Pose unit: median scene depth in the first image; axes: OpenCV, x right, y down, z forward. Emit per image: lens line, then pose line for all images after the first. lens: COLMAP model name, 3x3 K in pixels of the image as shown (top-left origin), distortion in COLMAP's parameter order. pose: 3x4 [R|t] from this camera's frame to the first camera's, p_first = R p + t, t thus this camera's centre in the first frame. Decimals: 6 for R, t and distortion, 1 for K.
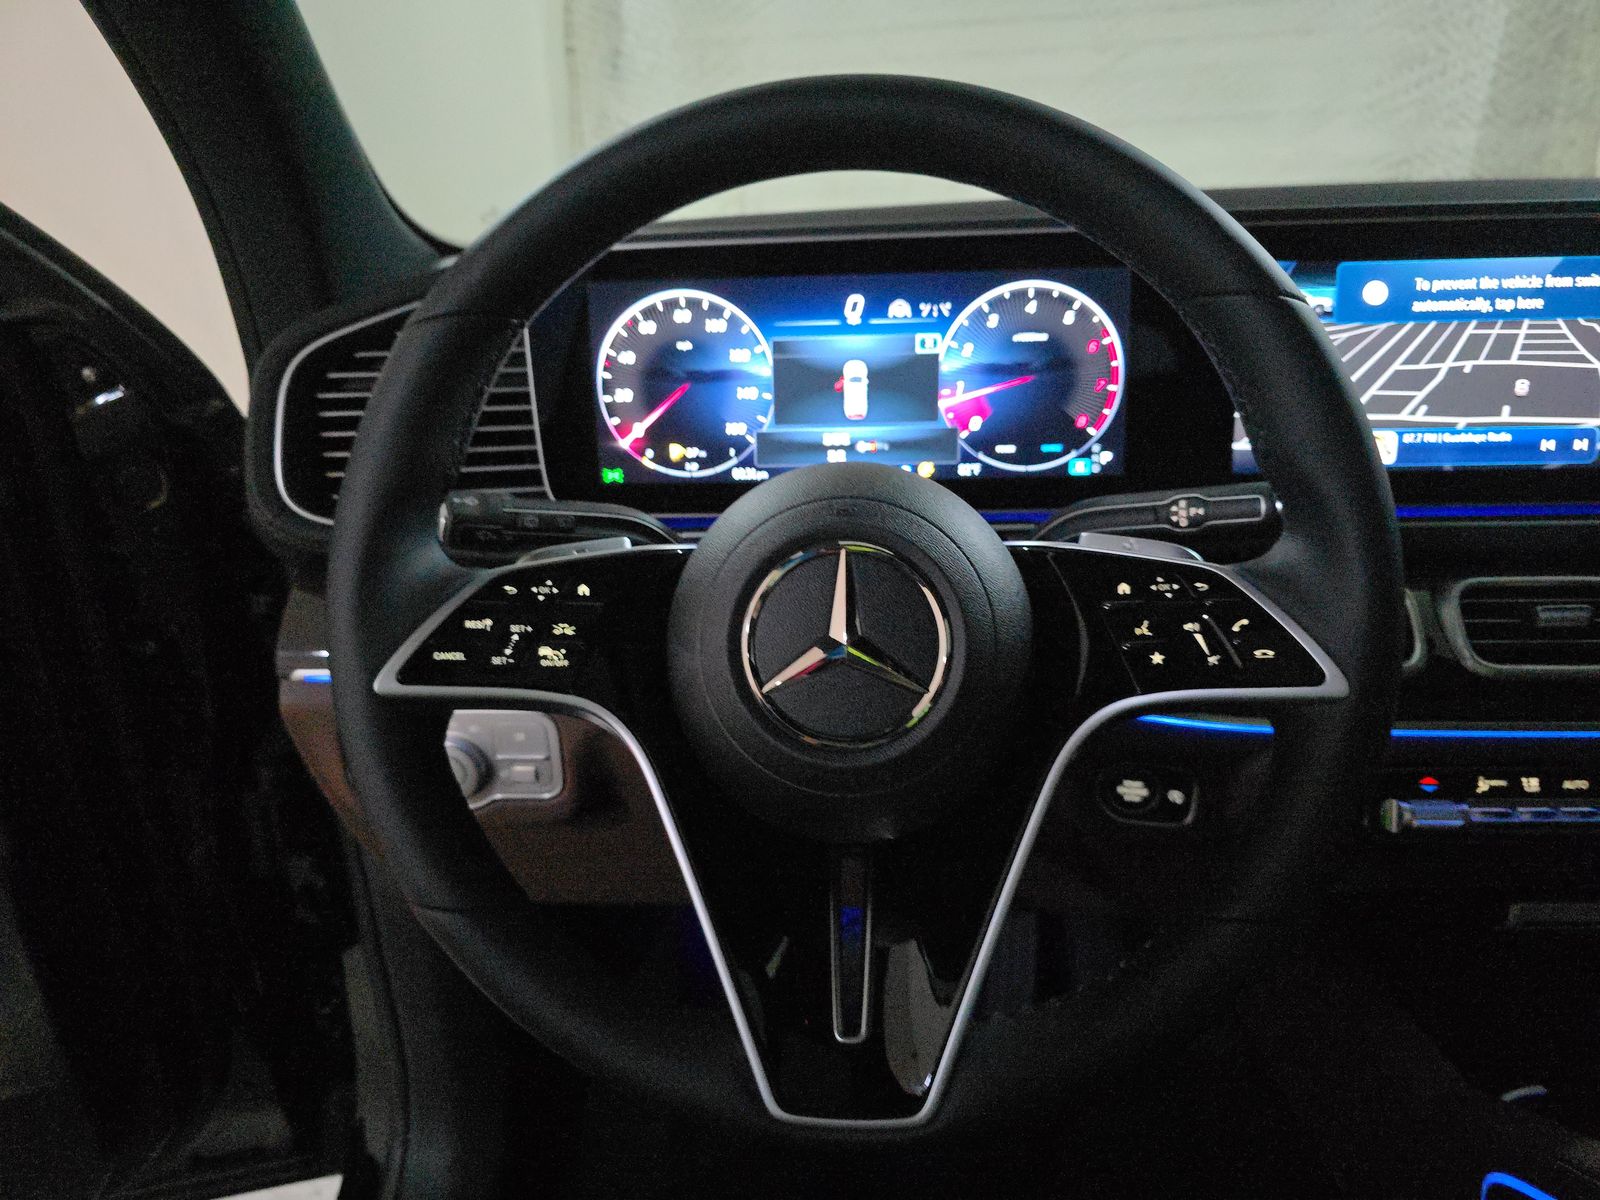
lens RADIAL K [[1128.4, 0, 872.5], [0, 1128.4, 604.1], [0, 0, 1]] dist [-0.000504, -0.026286]
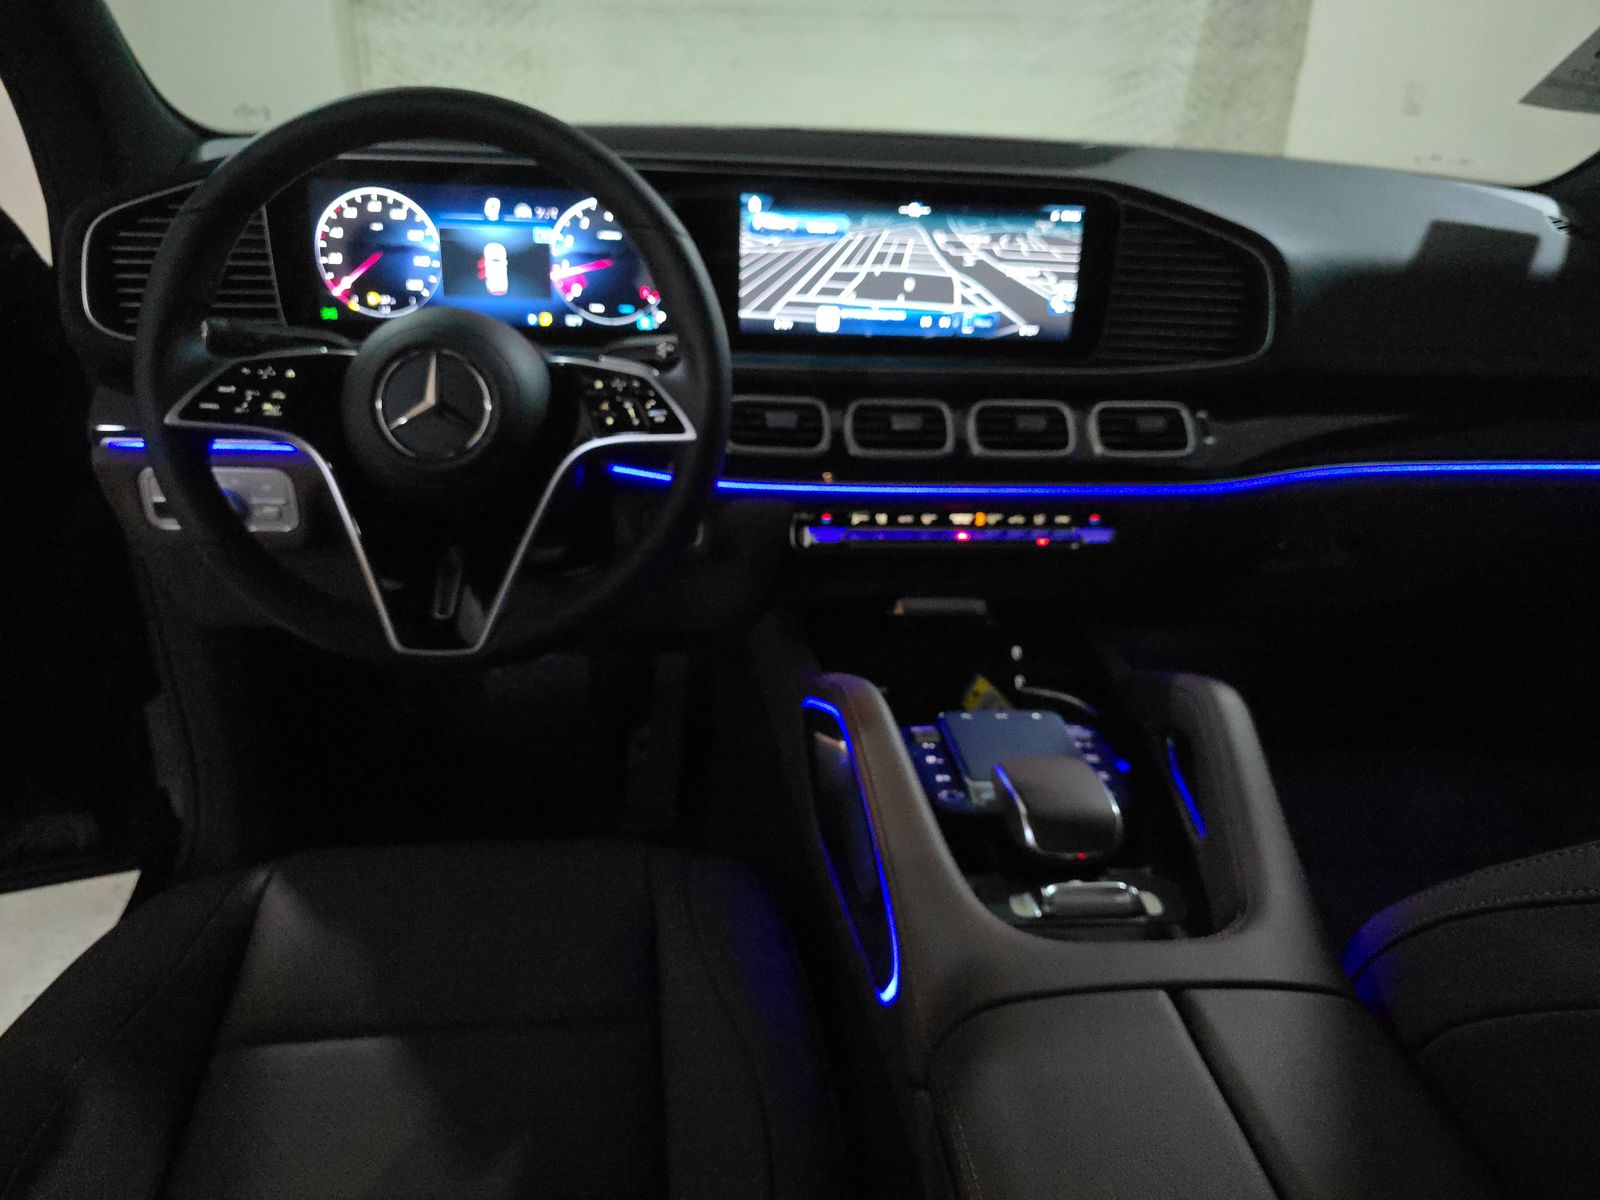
lens RADIAL K [[1128.4, 0, 872.5], [0, 1128.4, 604.1], [0, 0, 1]] dist [-0.000504, -0.026286]
pose [[0.987221, 0.010701, 0.158999, 0.252019], [-0.028276, 0.993674, 0.108687, 0.087632], [-0.156830, -0.111794, 0.981278, -0.626833]]
